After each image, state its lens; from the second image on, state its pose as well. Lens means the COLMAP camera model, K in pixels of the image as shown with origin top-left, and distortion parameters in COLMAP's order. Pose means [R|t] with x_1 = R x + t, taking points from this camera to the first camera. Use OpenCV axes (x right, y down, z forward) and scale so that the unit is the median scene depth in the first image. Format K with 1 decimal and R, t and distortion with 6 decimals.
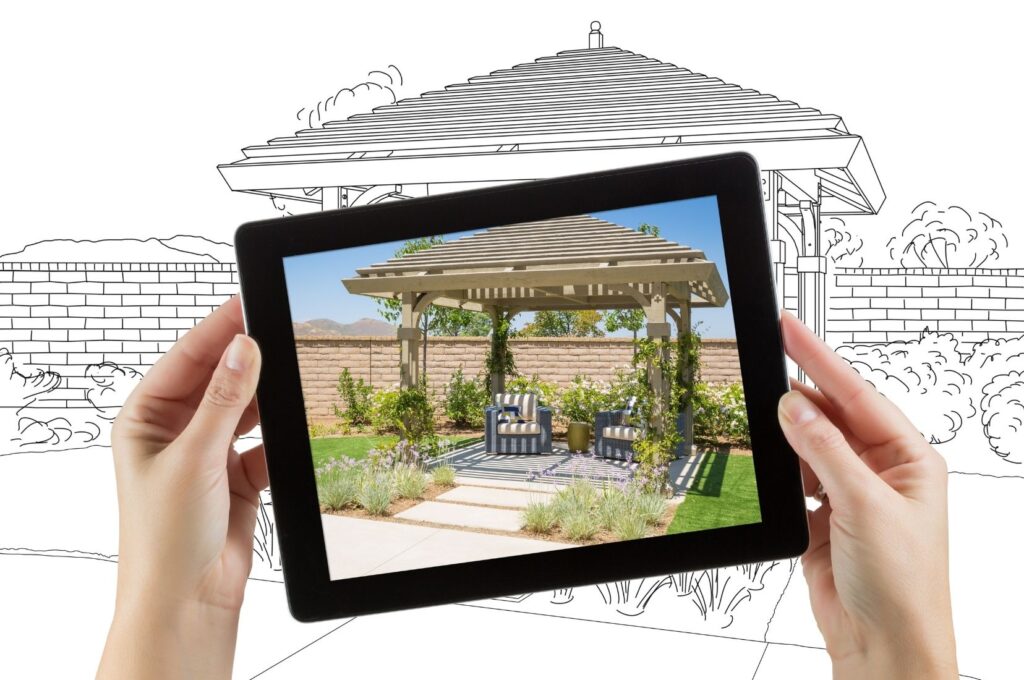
lens RADIAL K [[4656.0, 0, 512.1], [0, 4656.0, 339.5], [0, 0, 1]] dist [-0.064604, 0.000000]
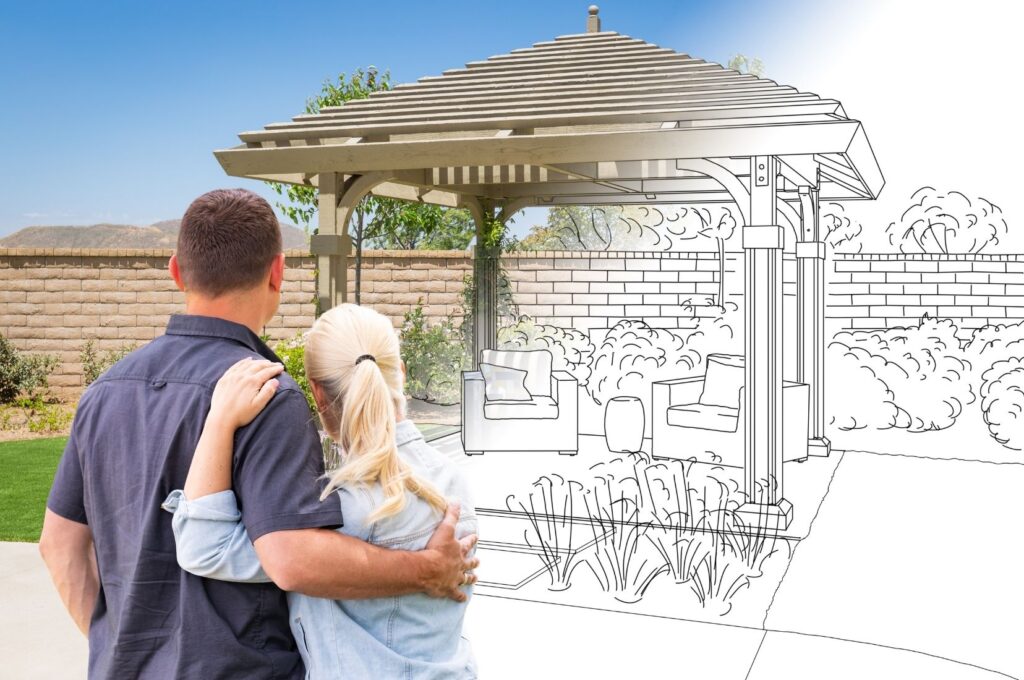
lens RADIAL K [[4656.0, 0, 511.6], [0, 4656.0, 340.2], [0, 0, 1]] dist [-0.064604, 0.000000]
pose [[0.999983, 0.000584, -0.005720, 0.003567], [-0.000589, 0.999999, -0.000868, 0.011004], [0.005719, 0.000872, 0.999983, 0.423407]]
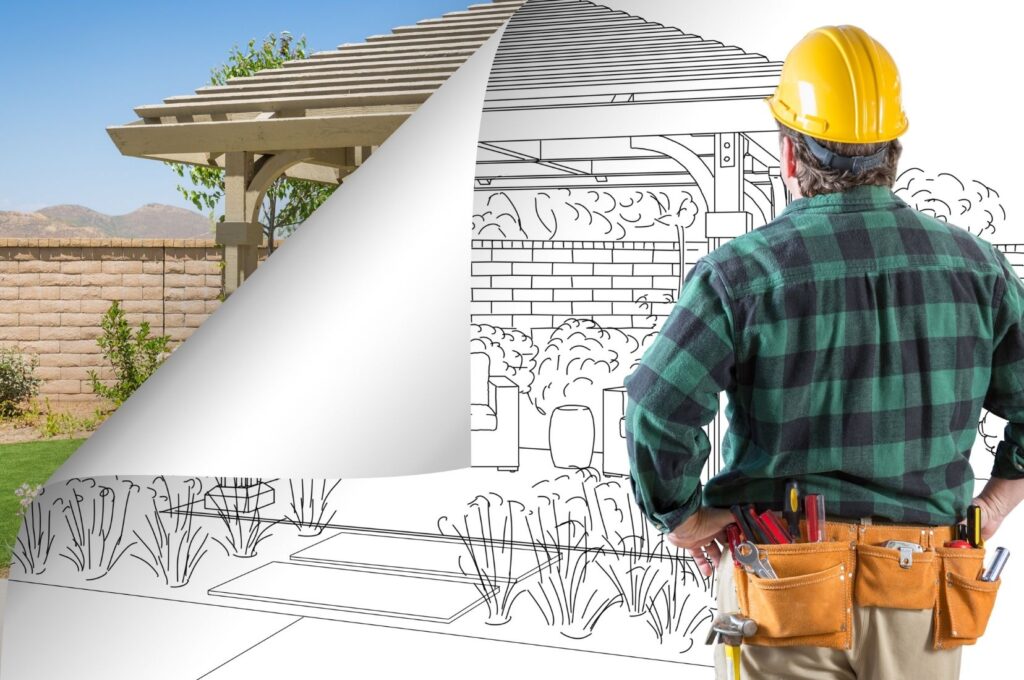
lens RADIAL K [[4656.0, 0, 512.6], [0, 4656.0, 339.1], [0, 0, 1]] dist [-0.064604, 0.000000]
pose [[0.999884, 0.000358, 0.015218, 0.000062], [-0.000362, 1.000000, 0.000274, 0.010113], [-0.015218, -0.000279, 0.999884, 0.489785]]
